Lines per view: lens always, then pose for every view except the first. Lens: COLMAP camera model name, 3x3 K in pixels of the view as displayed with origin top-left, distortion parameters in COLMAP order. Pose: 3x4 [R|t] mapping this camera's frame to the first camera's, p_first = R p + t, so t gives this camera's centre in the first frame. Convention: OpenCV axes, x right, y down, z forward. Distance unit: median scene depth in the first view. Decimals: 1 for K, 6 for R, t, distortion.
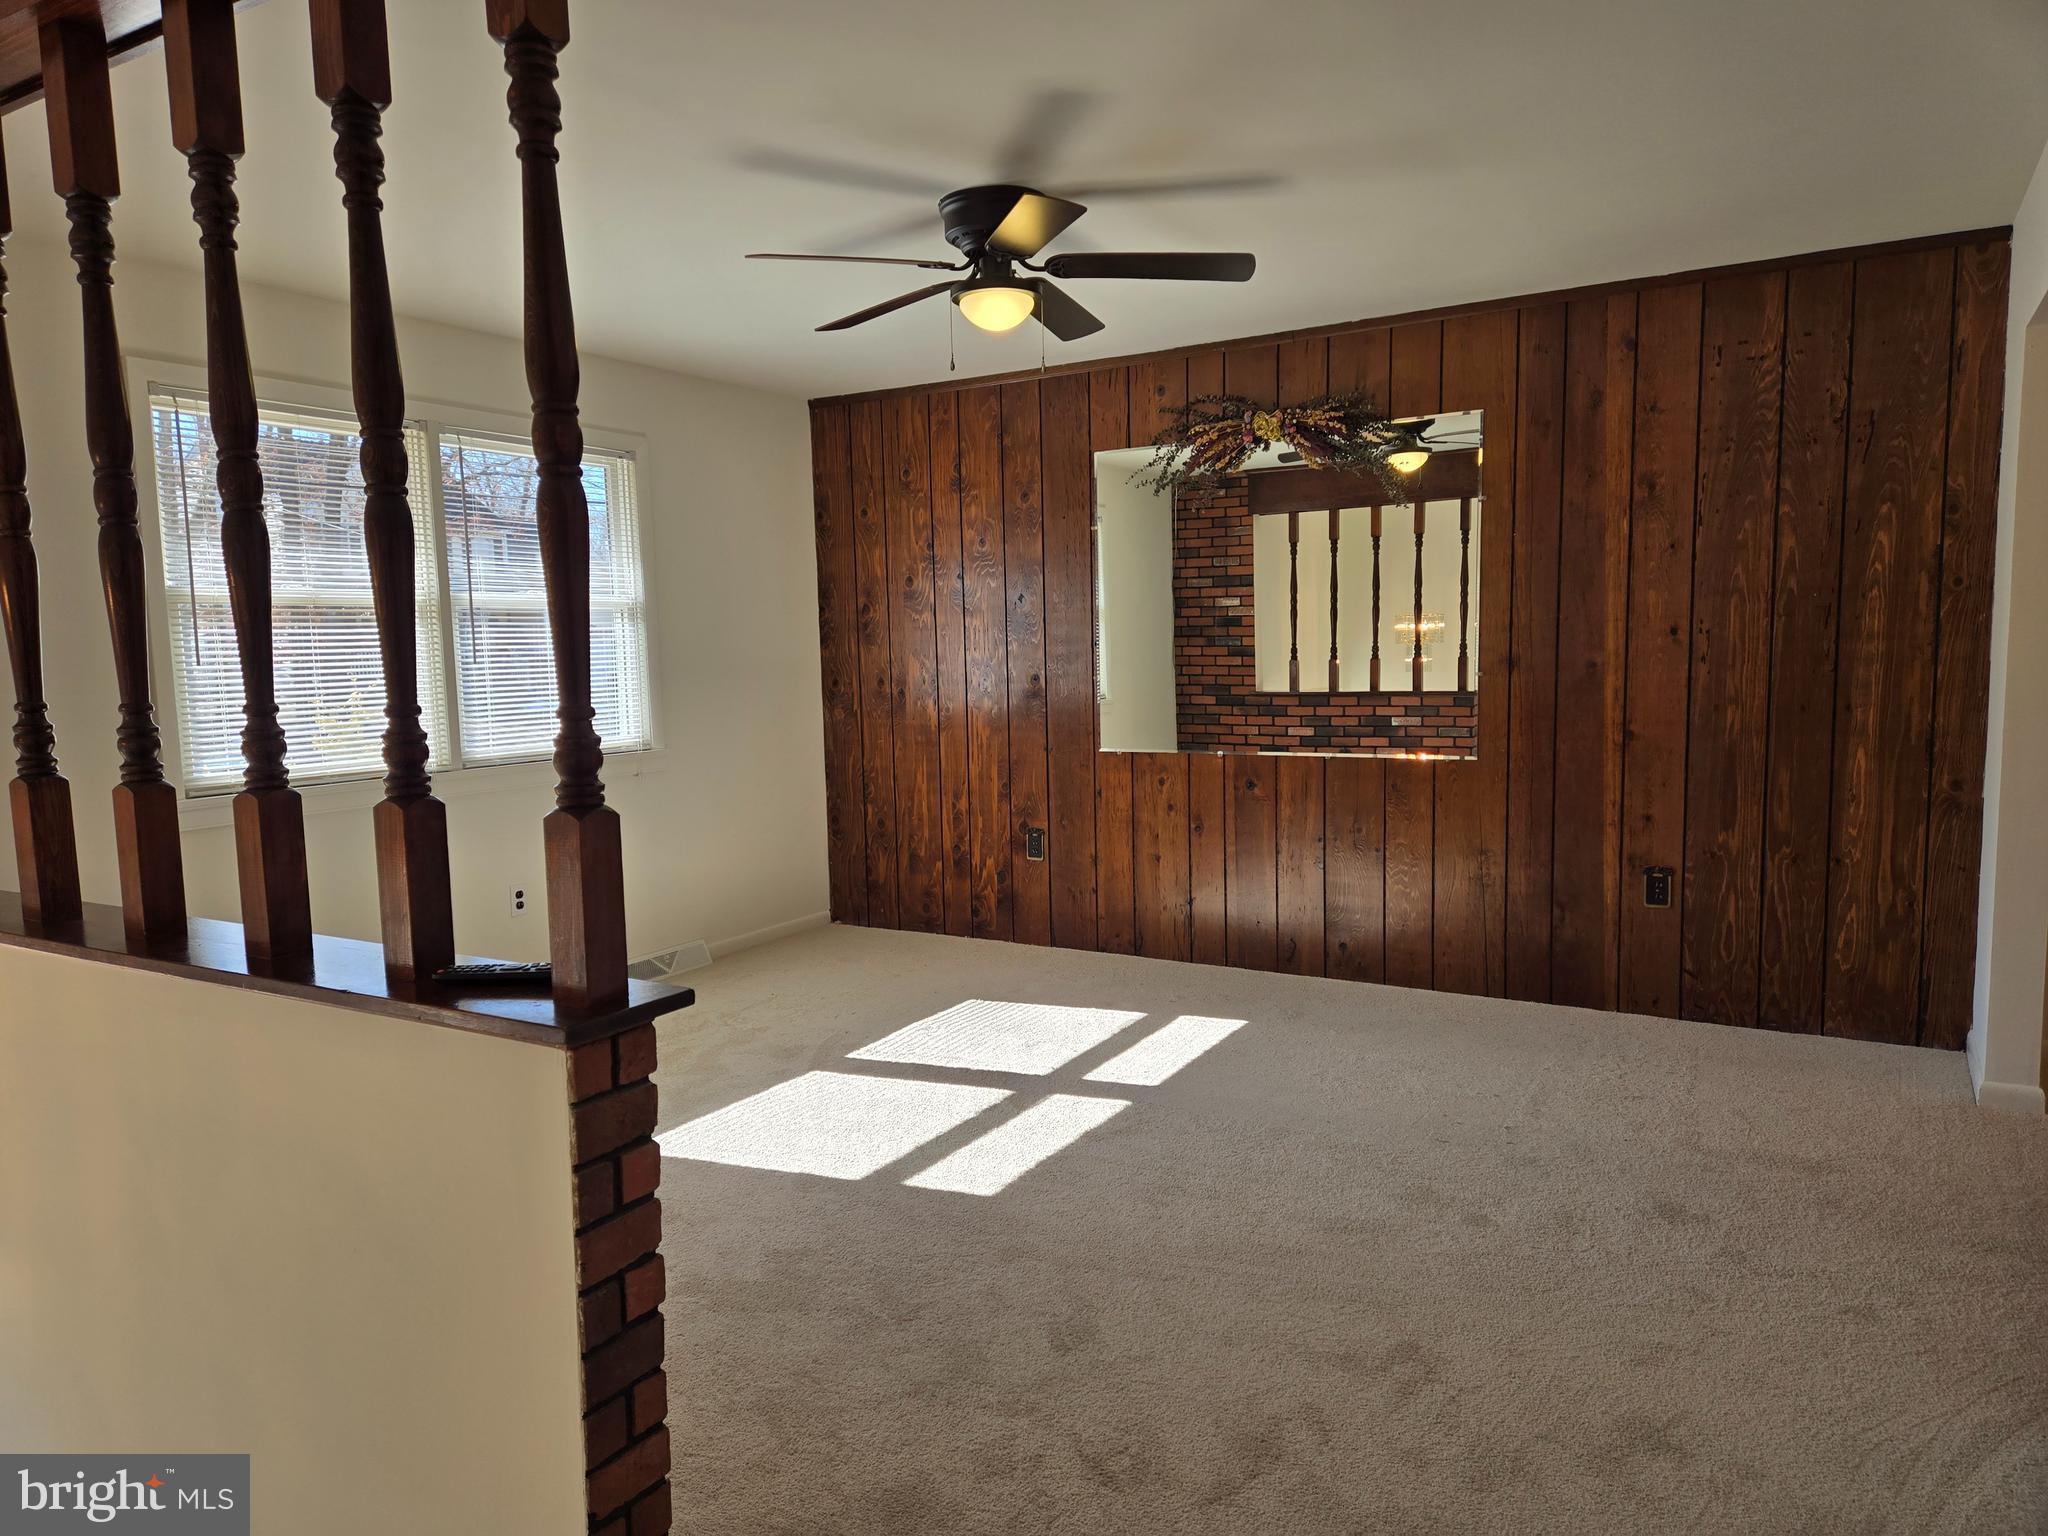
lens RADIAL K [[1370.0, 0, 1025.0], [0, 1370.0, 786.7], [0, 0, 1]] dist [0.054346, -0.032668]
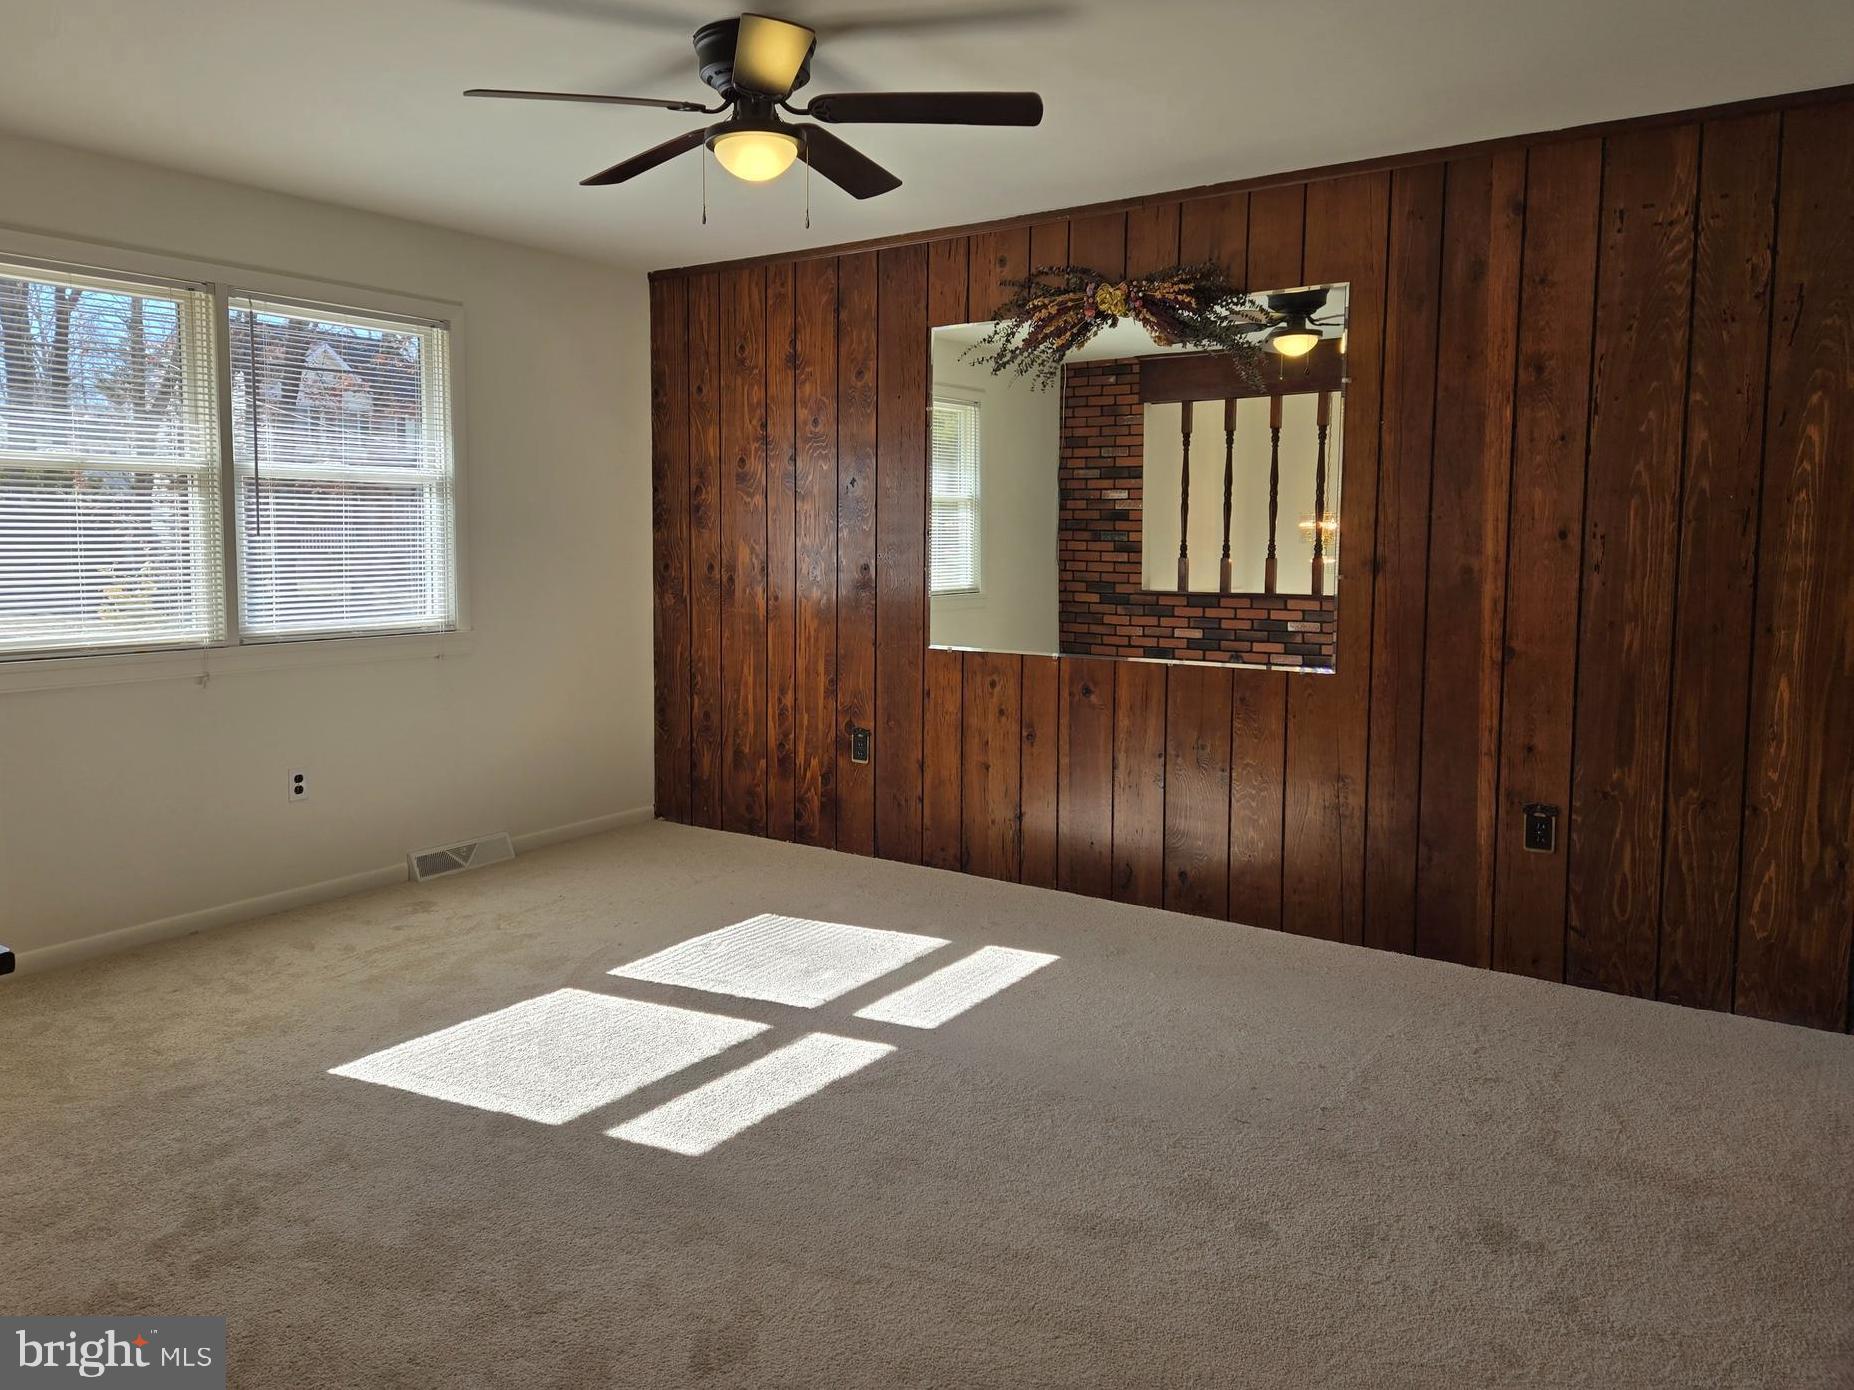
lens RADIAL K [[1363.3, 0, 837.1], [0, 1363.3, 638.0], [0, 0, 1]] dist [0.054583, -0.042786]
pose [[0.994850, 0.033871, -0.095535, 0.098911], [-0.036503, 0.998997, -0.025940, -0.008546], [0.094561, 0.029294, 0.995088, 0.094958]]
